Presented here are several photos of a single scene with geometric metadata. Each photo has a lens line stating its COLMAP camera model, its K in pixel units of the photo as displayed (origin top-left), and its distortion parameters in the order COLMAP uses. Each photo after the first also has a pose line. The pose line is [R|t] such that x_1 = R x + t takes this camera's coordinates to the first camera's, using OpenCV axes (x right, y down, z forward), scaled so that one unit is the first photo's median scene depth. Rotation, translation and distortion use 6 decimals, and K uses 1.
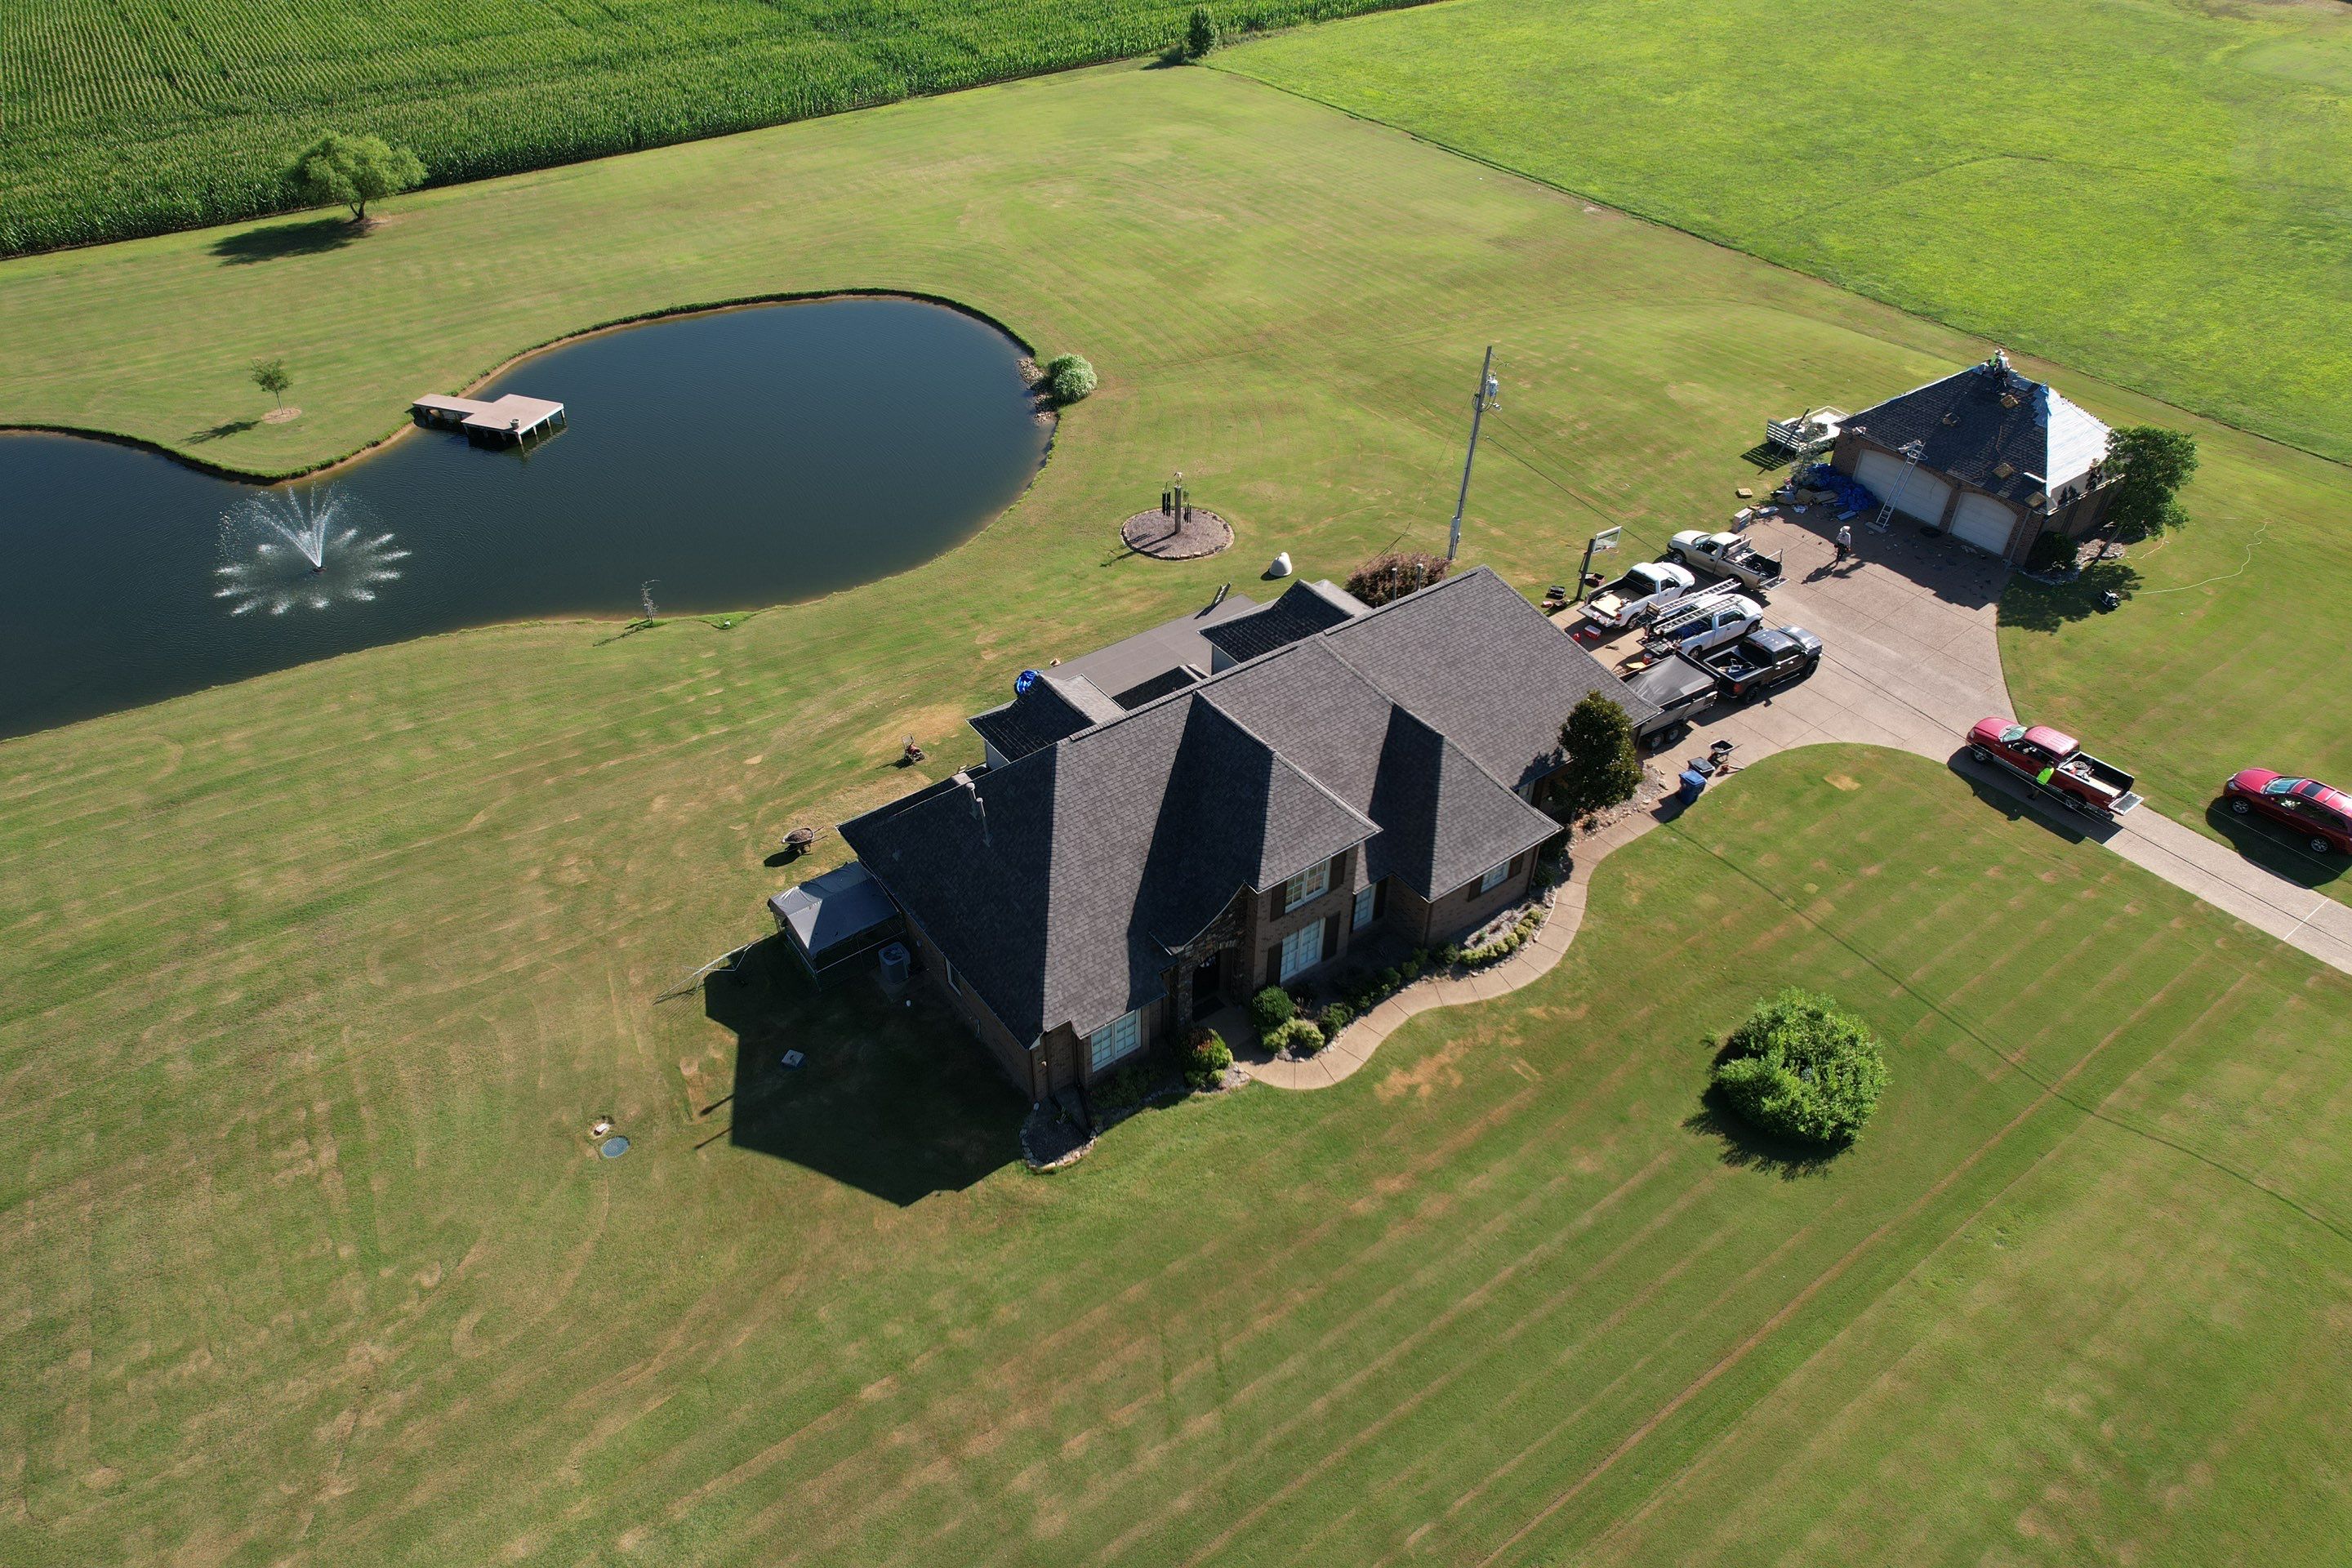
lens RADIAL K [[1503.8, 0, 1178.3], [0, 1503.8, 792.2], [0, 0, 1]] dist [-0.080978, 0.073533]
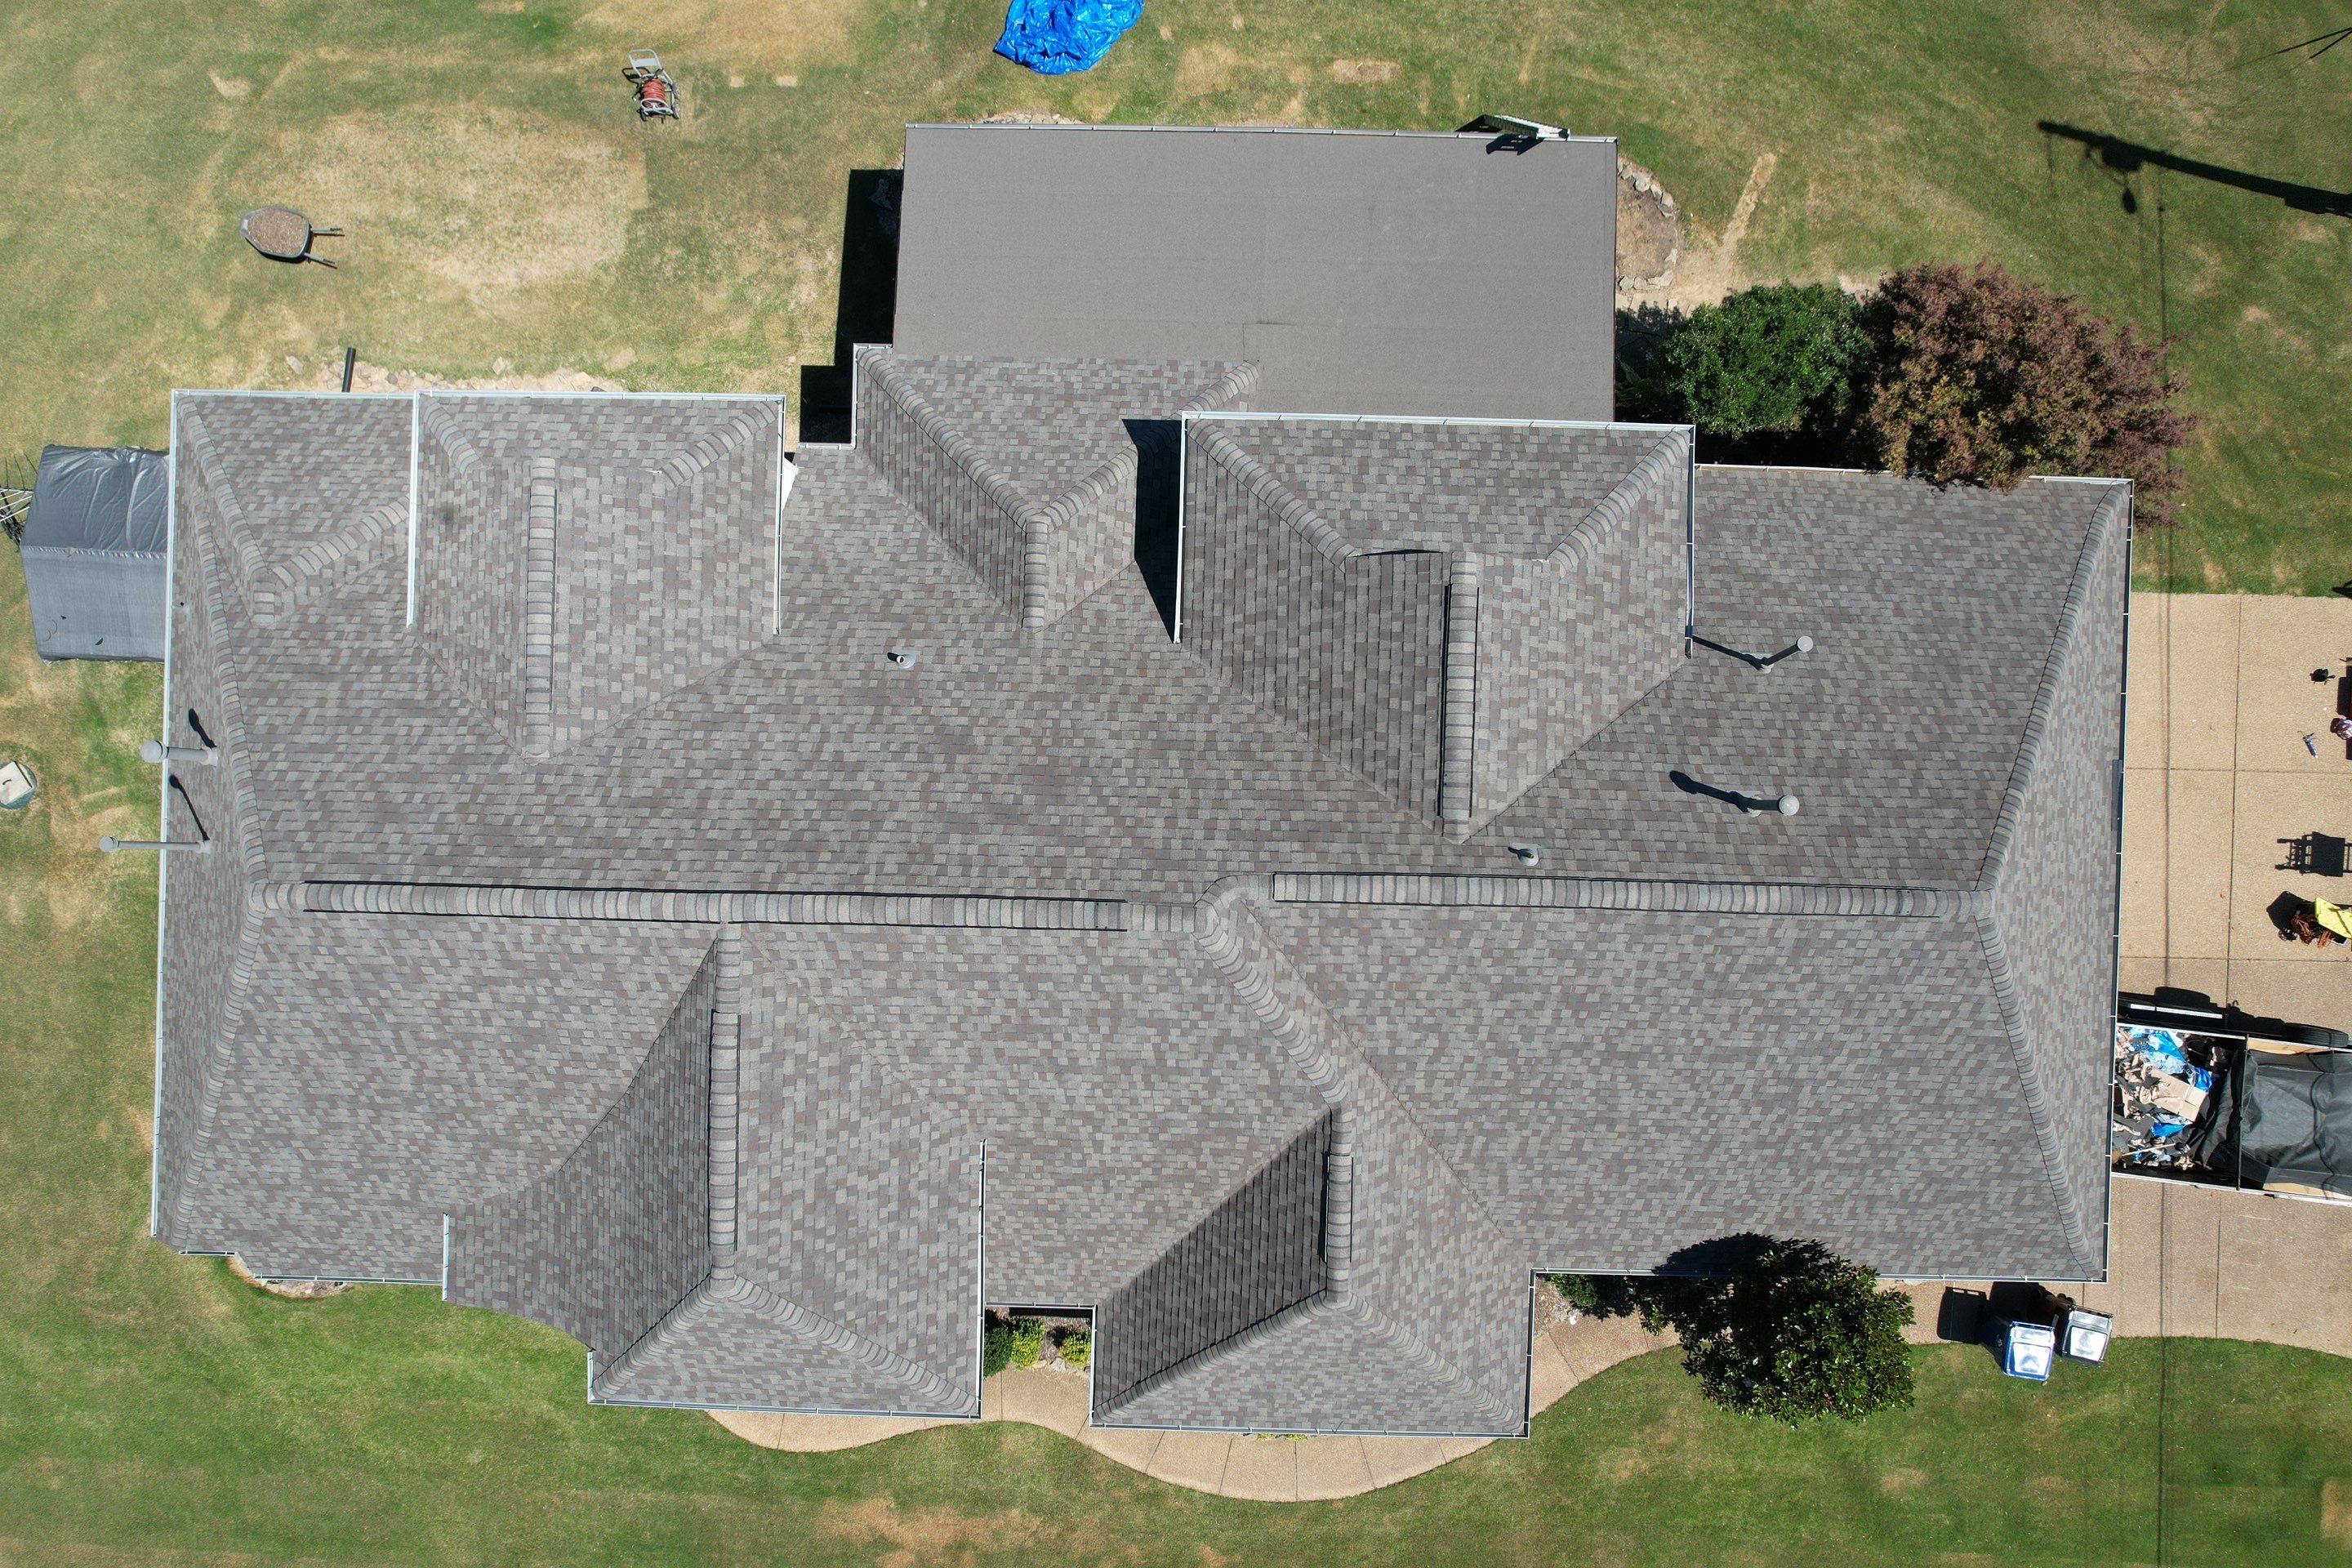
lens RADIAL K [[1503.8, 0, 1178.3], [0, 1503.8, 792.2], [0, 0, 1]] dist [-0.080978, 0.073533]
pose [[0.788741, 0.614627, -0.011017, 0.063346], [-0.371382, 0.490717, 0.788208, -0.314187], [0.489860, -0.617601, 0.615310, 0.709064]]
